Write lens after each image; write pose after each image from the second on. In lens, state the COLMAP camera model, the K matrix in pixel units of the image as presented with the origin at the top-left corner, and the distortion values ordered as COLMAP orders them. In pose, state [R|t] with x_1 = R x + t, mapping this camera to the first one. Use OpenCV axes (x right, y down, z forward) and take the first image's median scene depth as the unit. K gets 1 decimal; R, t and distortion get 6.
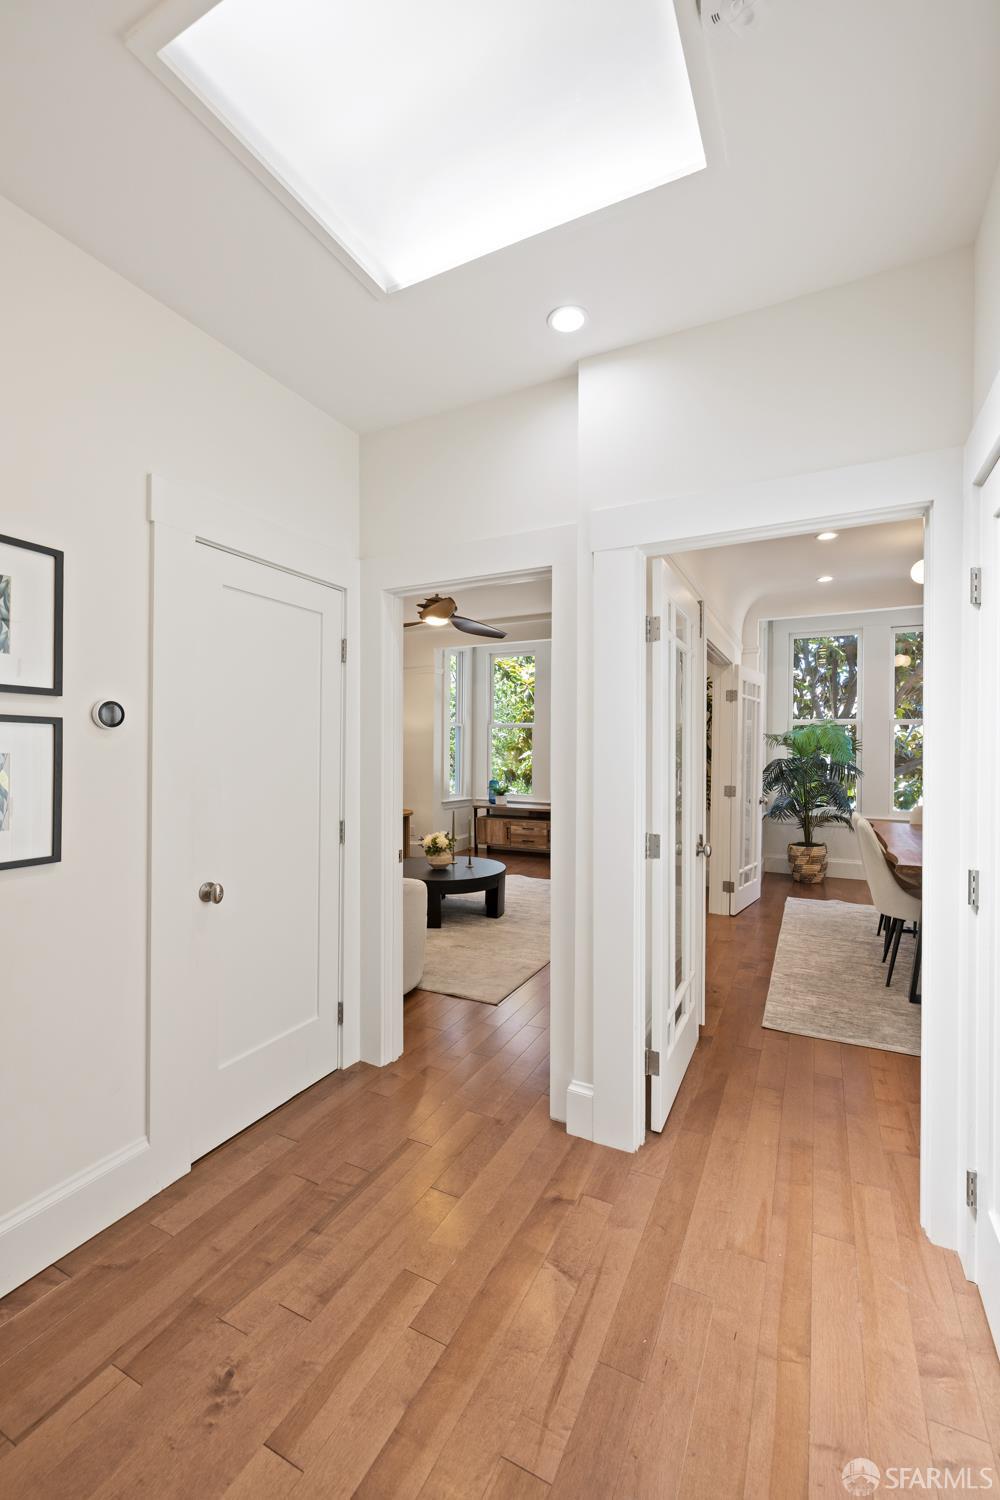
lens RADIAL K [[624.0, 0, 500.0], [0, 624.0, 750.0], [0, 0, 1]] dist [-0.018494, 0.000321]
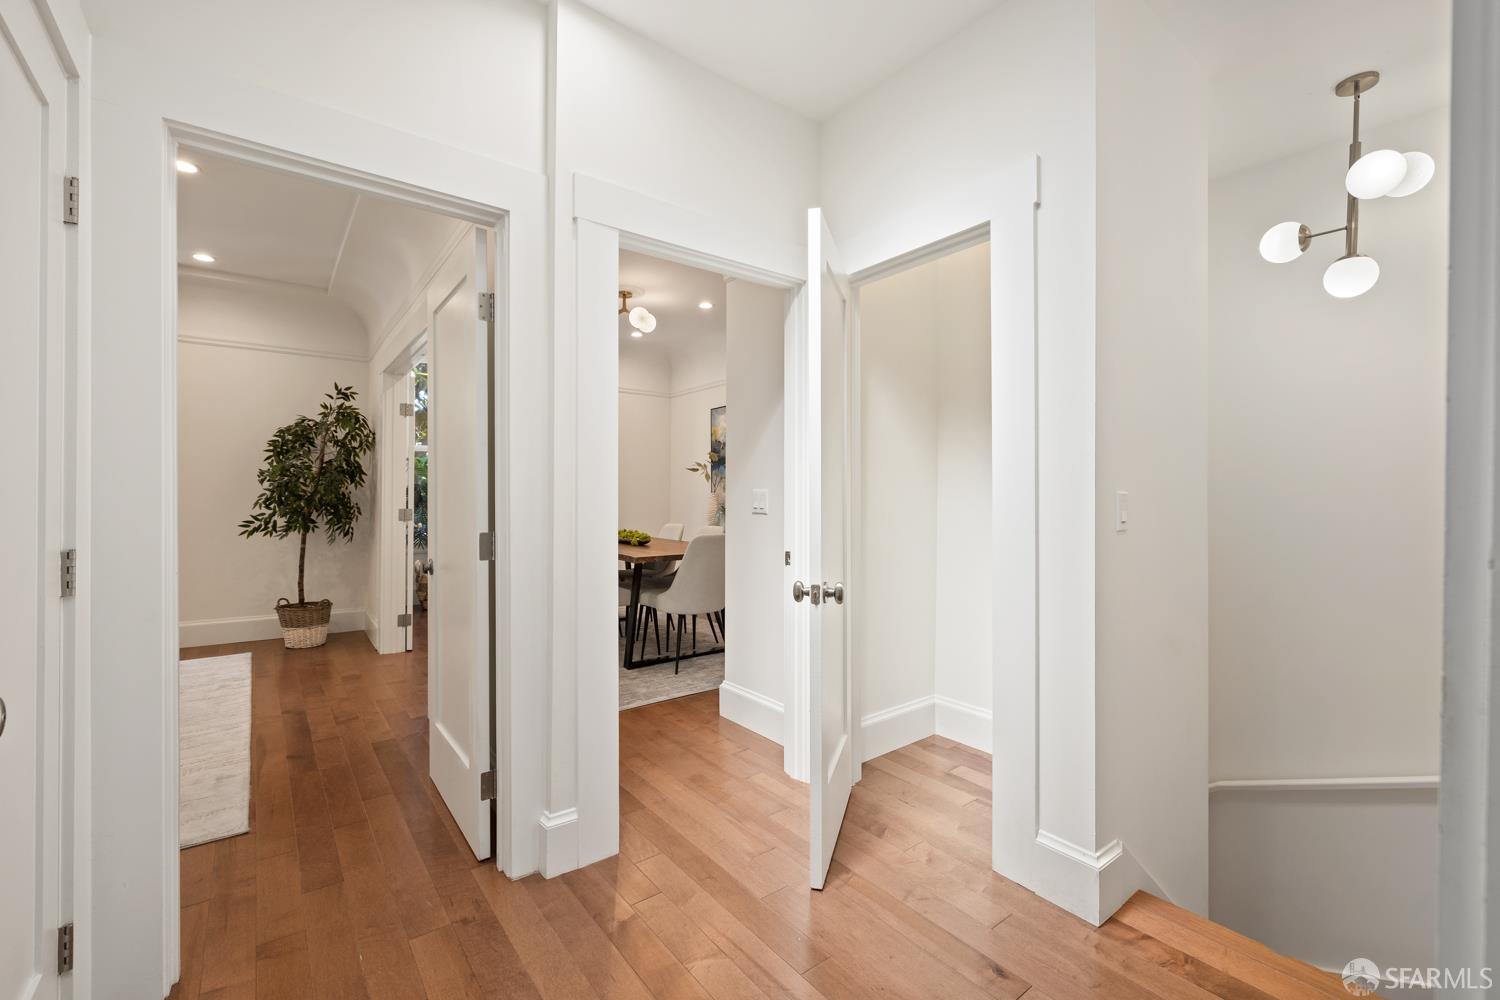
lens RADIAL K [[624.0, 0, 745.2], [0, 624.0, 493.9], [0, 0, 1]] dist [-0.018494, 0.000321]
pose [[0.430222, -0.004313, 0.902713, -0.571095], [0.001764, 0.999991, 0.003937, 0.080975], [-0.902721, -0.000102, 0.430226, 0.394750]]
